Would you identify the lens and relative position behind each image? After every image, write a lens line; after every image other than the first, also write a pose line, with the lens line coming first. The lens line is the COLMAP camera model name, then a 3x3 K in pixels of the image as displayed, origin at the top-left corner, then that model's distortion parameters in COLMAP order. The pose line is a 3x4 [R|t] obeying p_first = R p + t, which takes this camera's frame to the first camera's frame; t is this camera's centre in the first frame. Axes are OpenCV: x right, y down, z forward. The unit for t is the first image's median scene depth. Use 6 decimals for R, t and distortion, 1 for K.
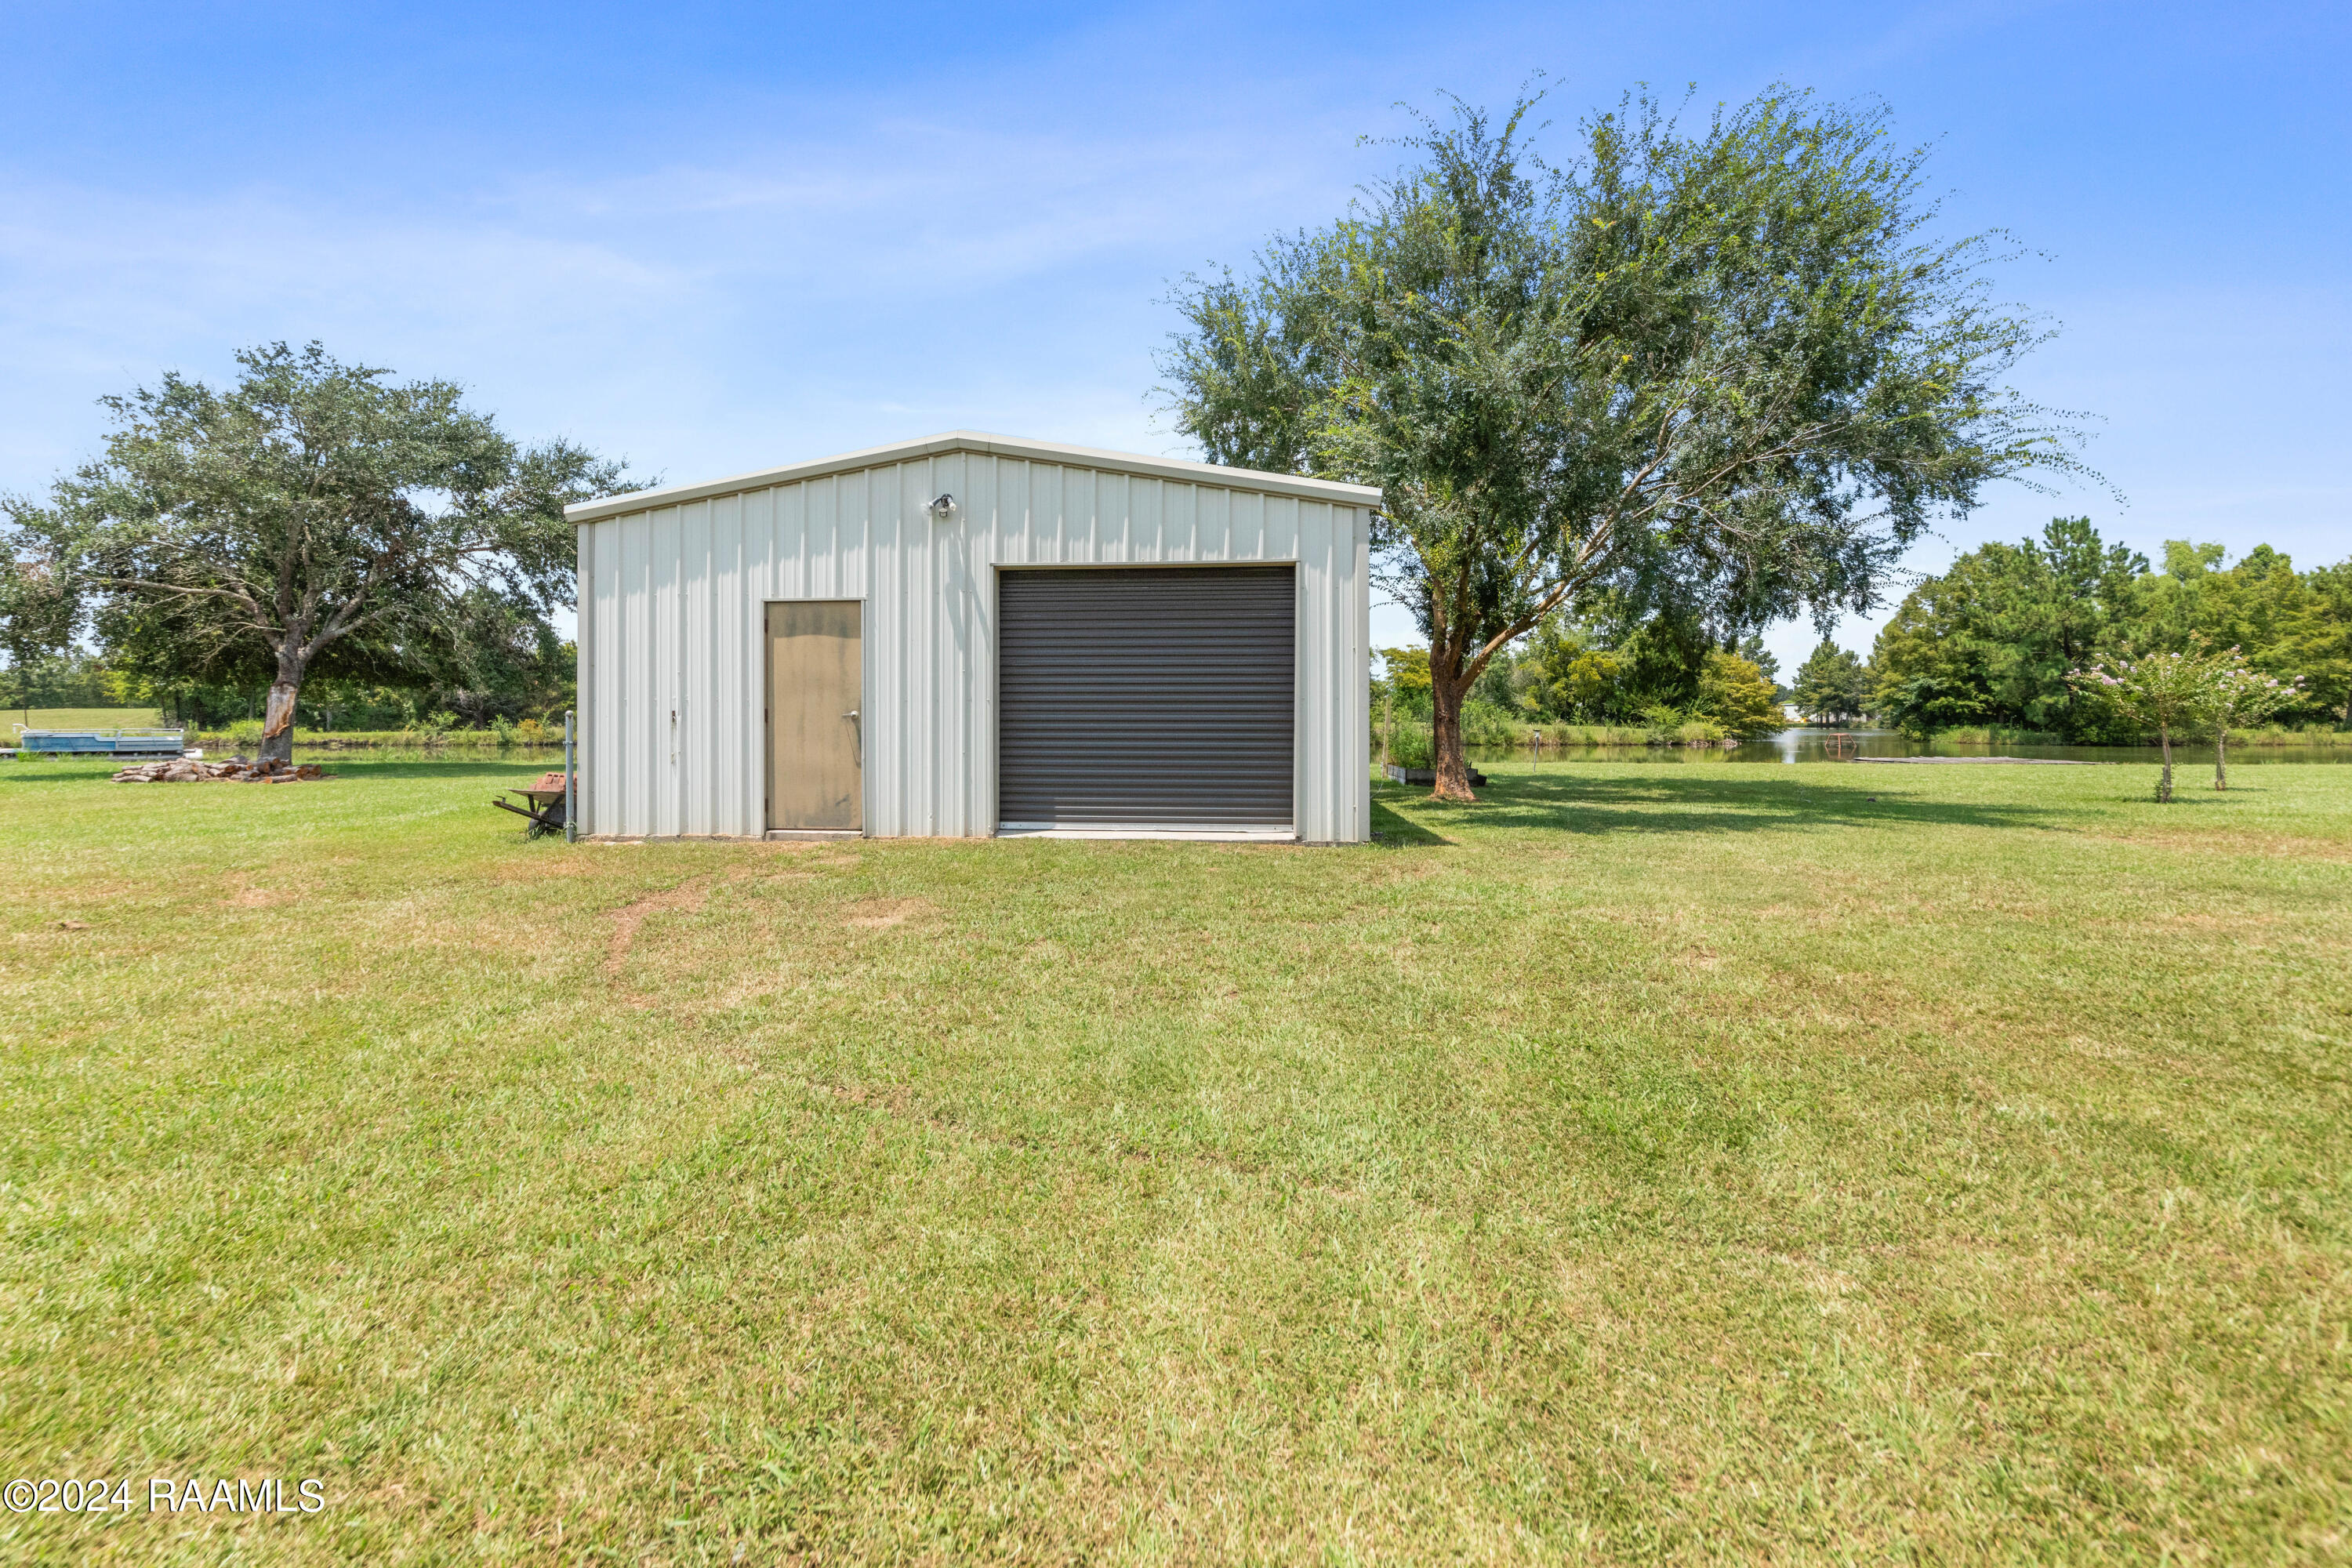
lens RADIAL K [[1011.0, 0, 1173.7], [0, 1011.0, 767.1], [0, 0, 1]] dist [-0.002233, -0.000404]
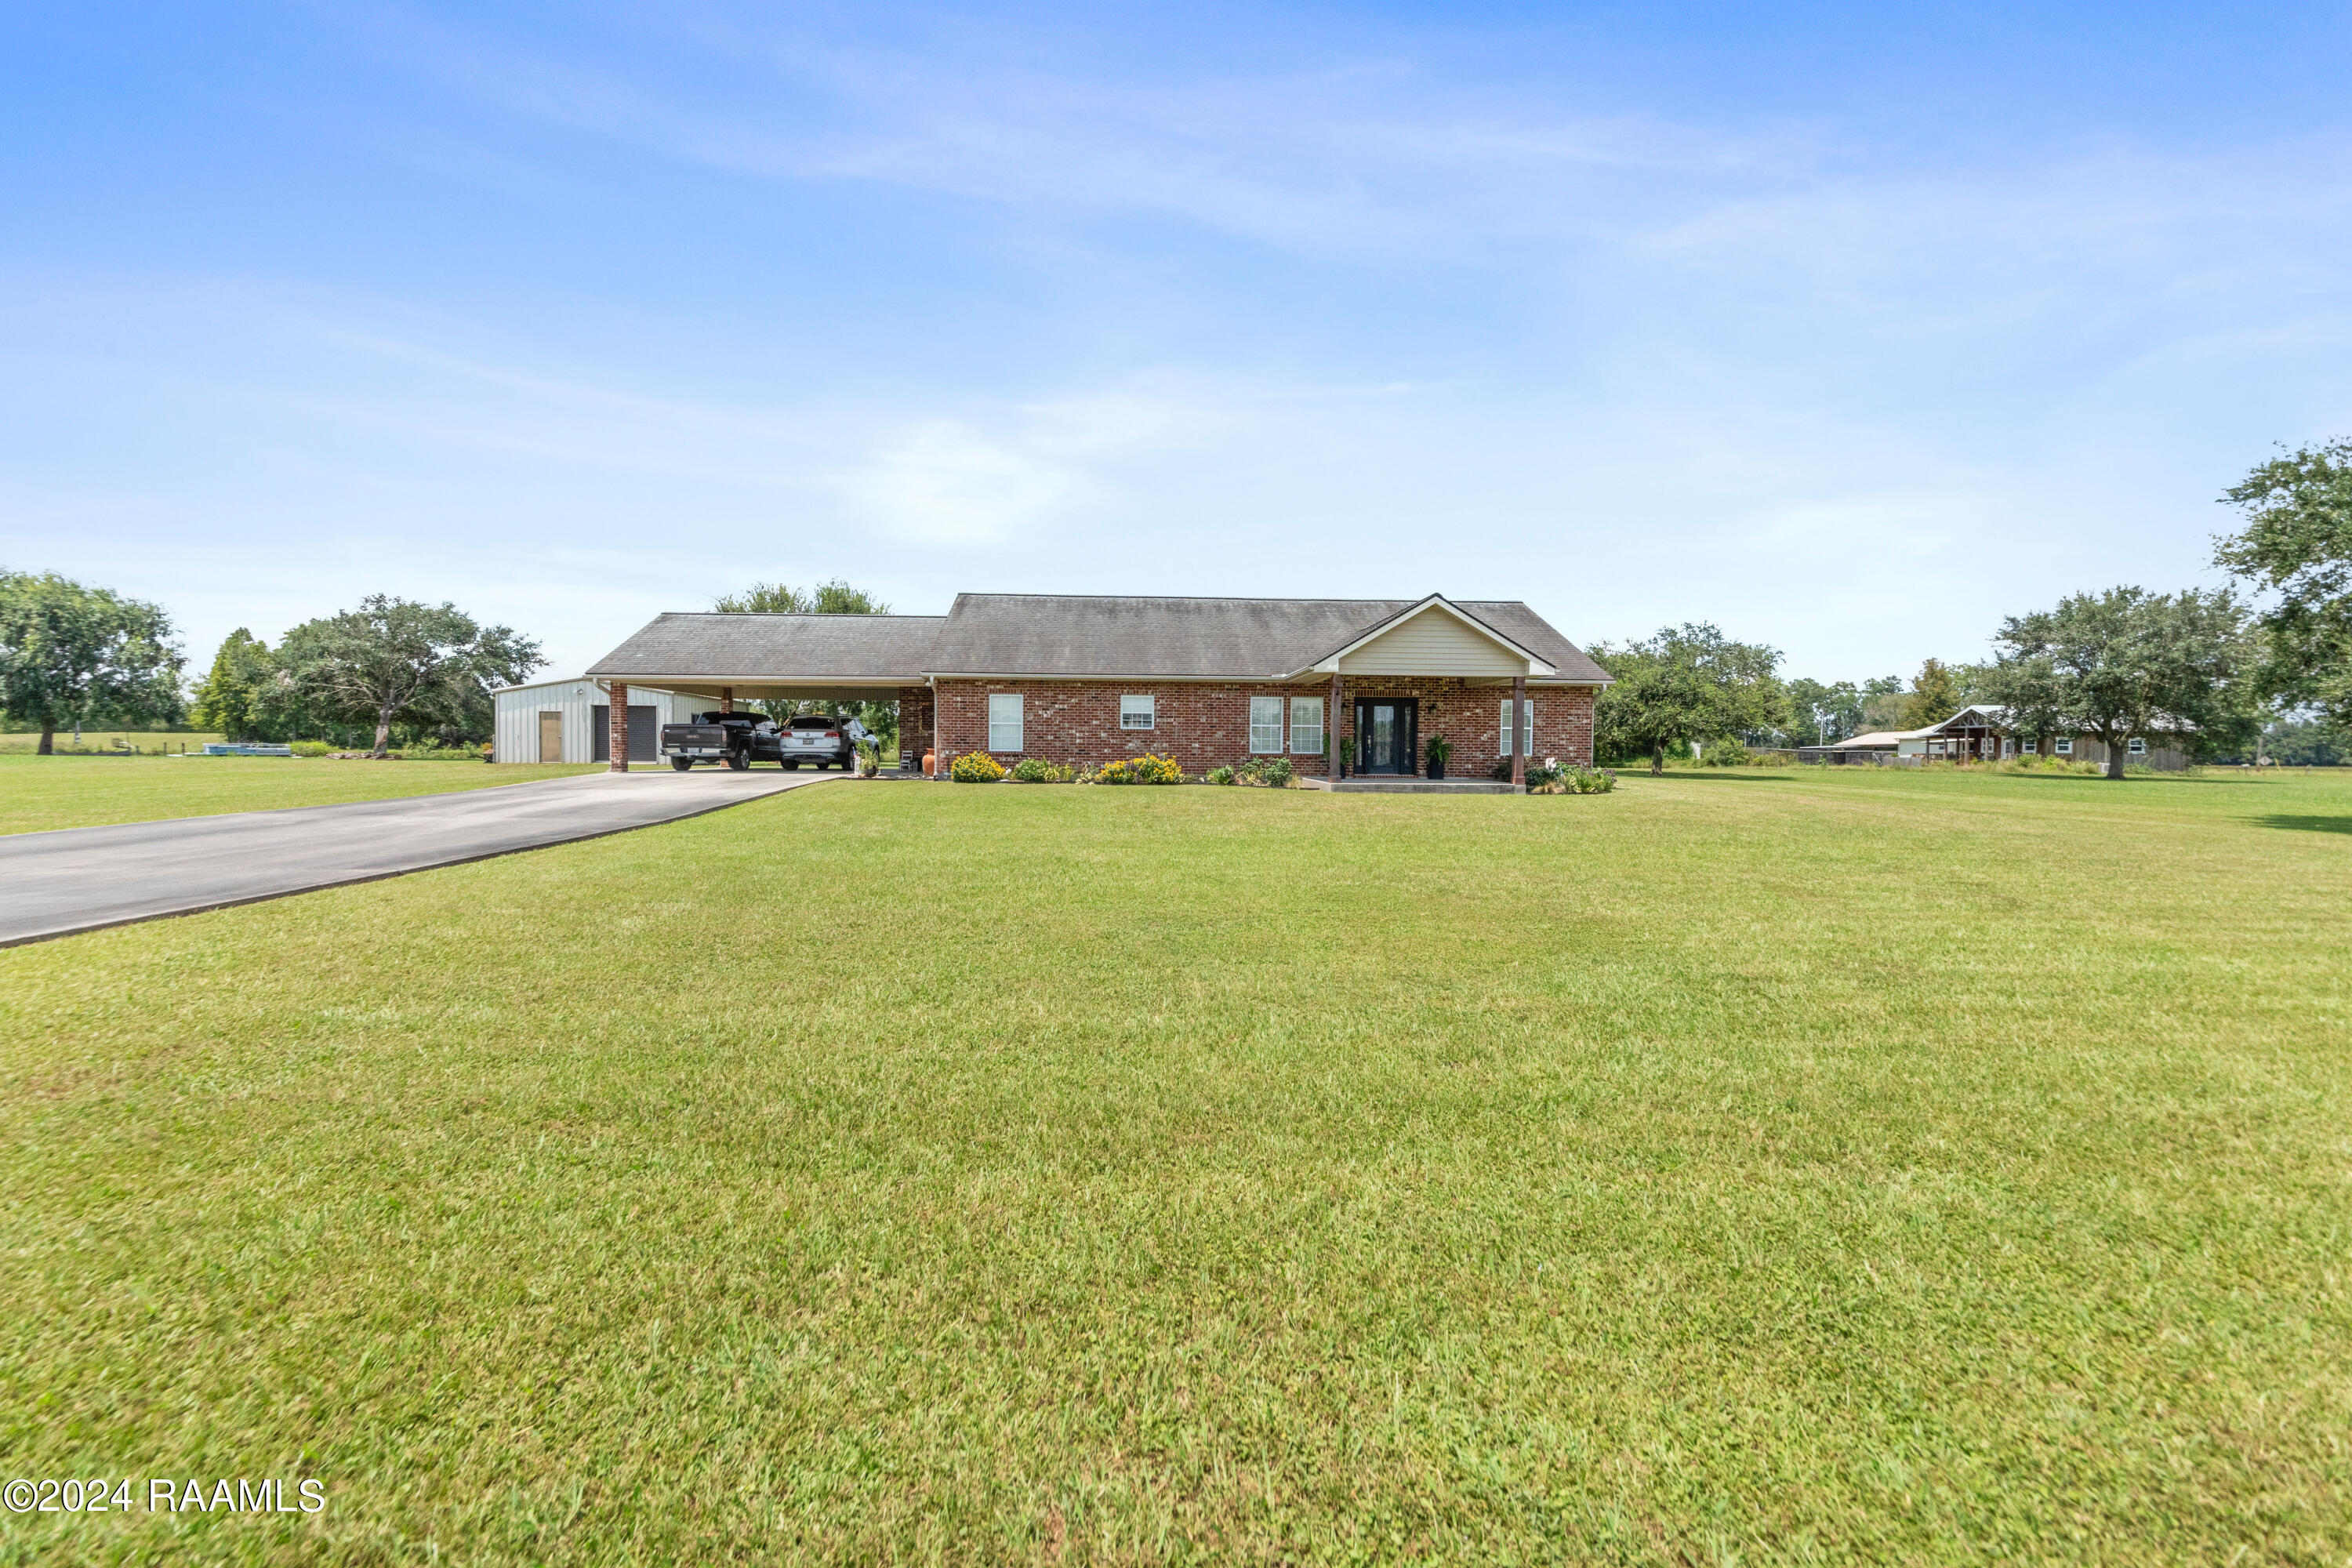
lens RADIAL K [[841.1, 0, 1178.8], [0, 841.1, 804.3], [0, 0, 1]] dist [-0.003038, -0.000104]
pose [[0.993037, 0.002678, 0.117770, 0.858766], [-0.004264, 0.999903, 0.013224, 0.081883], [-0.117724, -0.013635, 0.992953, -1.325121]]
